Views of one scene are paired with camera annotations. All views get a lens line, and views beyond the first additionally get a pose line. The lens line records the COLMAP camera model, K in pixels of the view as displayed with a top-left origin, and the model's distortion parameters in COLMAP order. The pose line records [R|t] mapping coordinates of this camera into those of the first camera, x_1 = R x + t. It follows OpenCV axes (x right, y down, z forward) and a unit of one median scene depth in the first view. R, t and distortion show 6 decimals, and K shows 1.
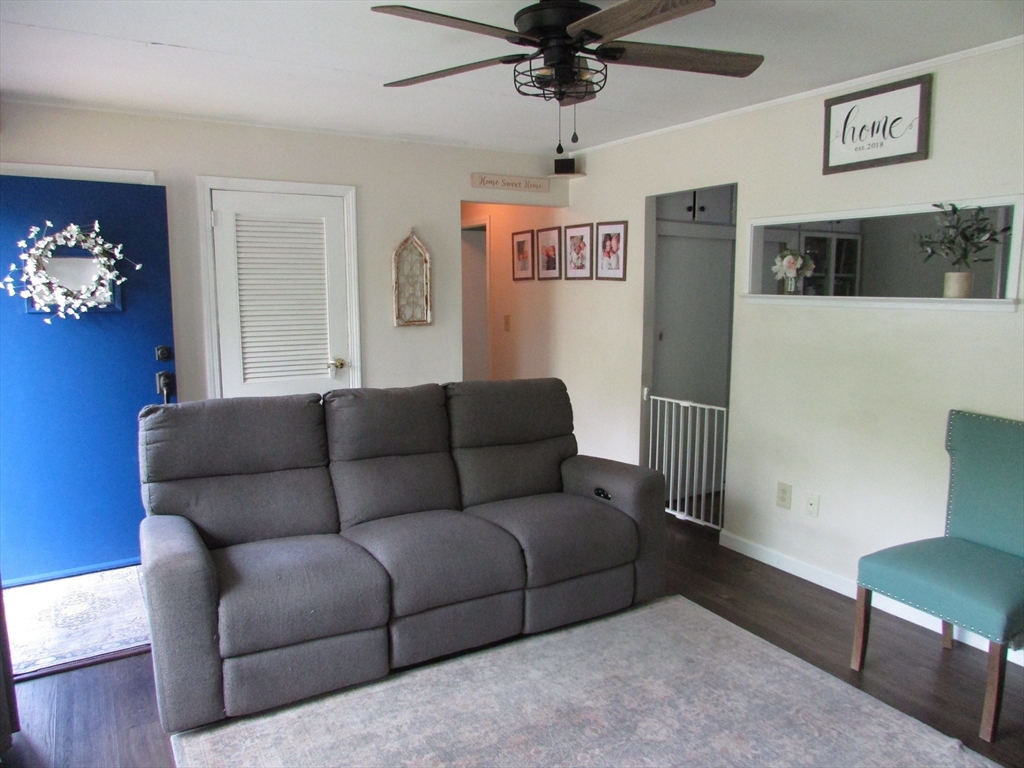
lens RADIAL K [[718.0, 0, 507.9], [0, 718.0, 385.6], [0, 0, 1]] dist [-0.031769, -0.000258]
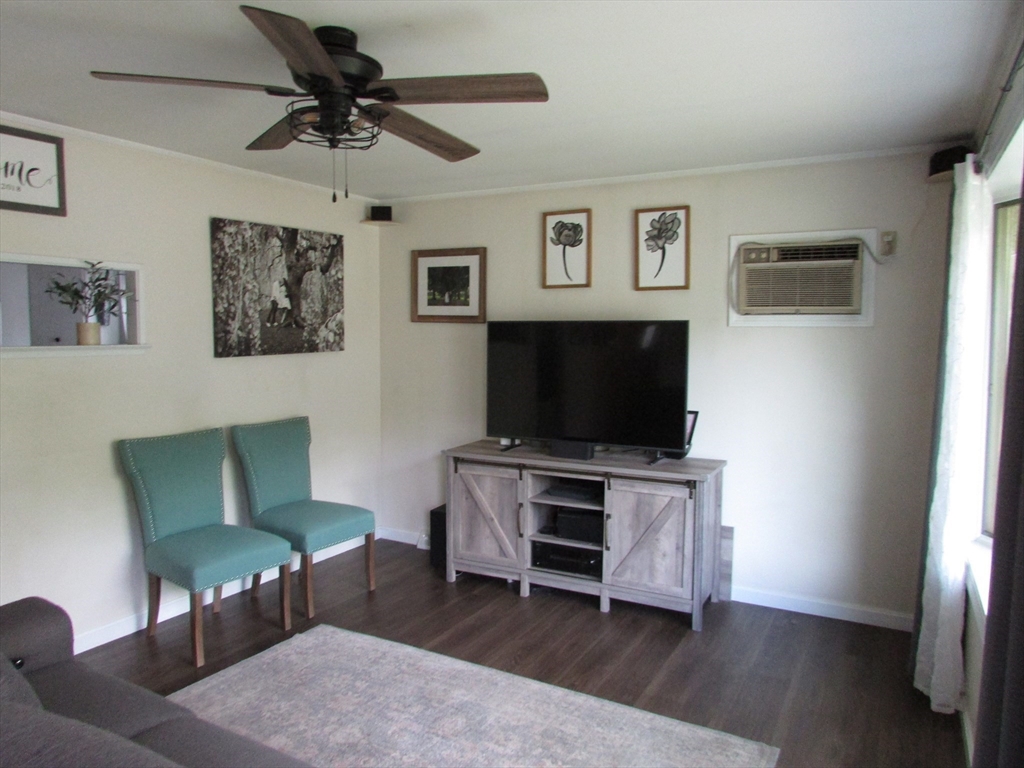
lens RADIAL K [[720.9, 0, 499.8], [0, 720.9, 381.6], [0, 0, 1]] dist [-0.023361, -0.002738]
pose [[-0.500349, -0.061968, 0.863604, -0.570185], [0.119254, 0.982997, 0.139627, -0.123785], [-0.857572, 0.172851, -0.484451, 0.840281]]
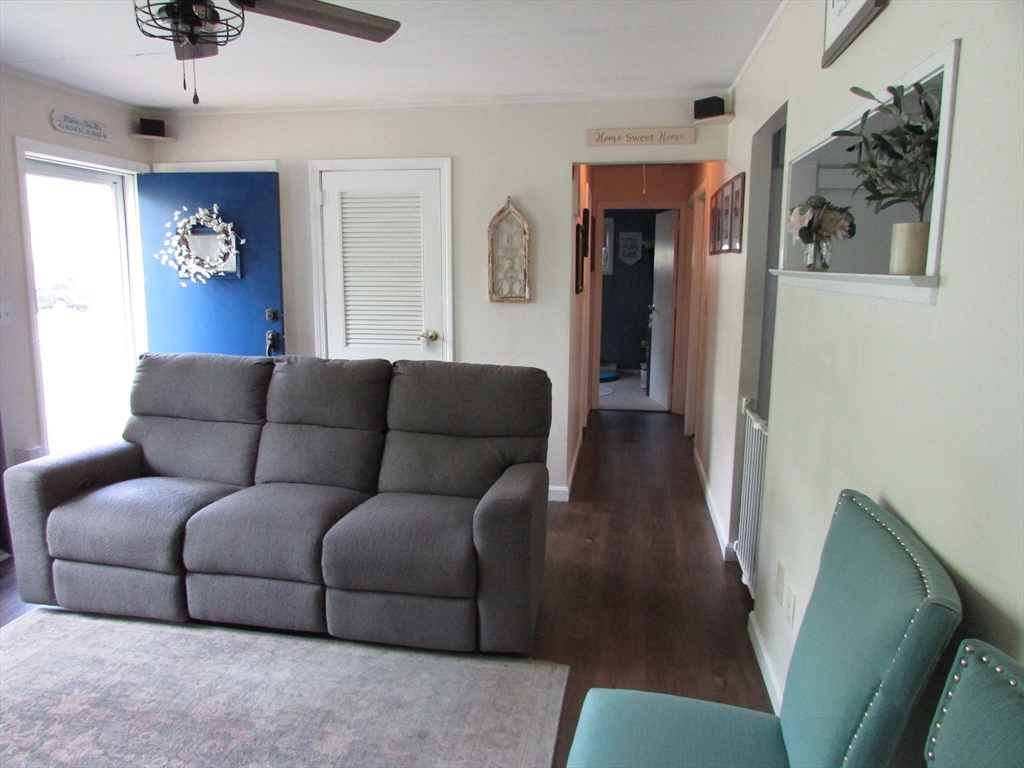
lens RADIAL K [[720.9, 0, 499.8], [0, 720.9, 381.6], [0, 0, 1]] dist [-0.023361, -0.002738]
pose [[0.762070, 0.107837, -0.638452, 0.631134], [-0.094840, 0.993989, 0.054686, -0.040307], [0.640512, 0.018876, 0.767716, 0.361148]]
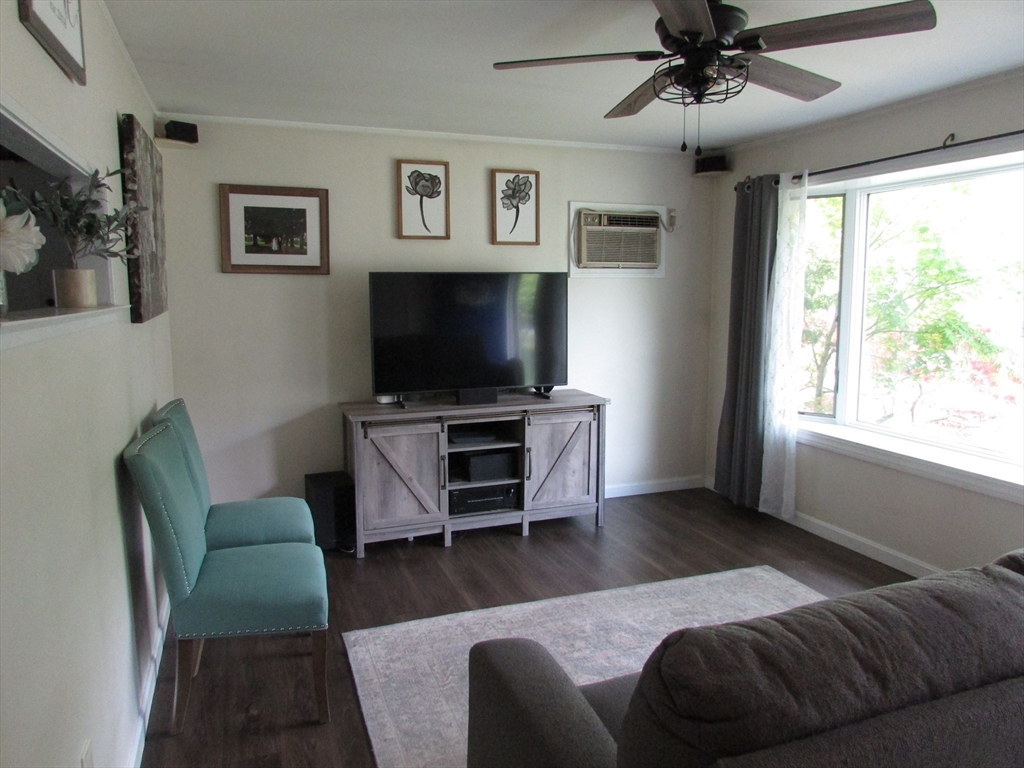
lens RADIAL K [[720.9, 0, 499.8], [0, 720.9, 381.6], [0, 0, 1]] dist [-0.023361, -0.002738]
pose [[-0.981510, -0.015392, 0.190789, 0.095105], [0.035264, 0.965159, 0.259276, -0.176101], [-0.188133, 0.261210, -0.946771, 1.329535]]
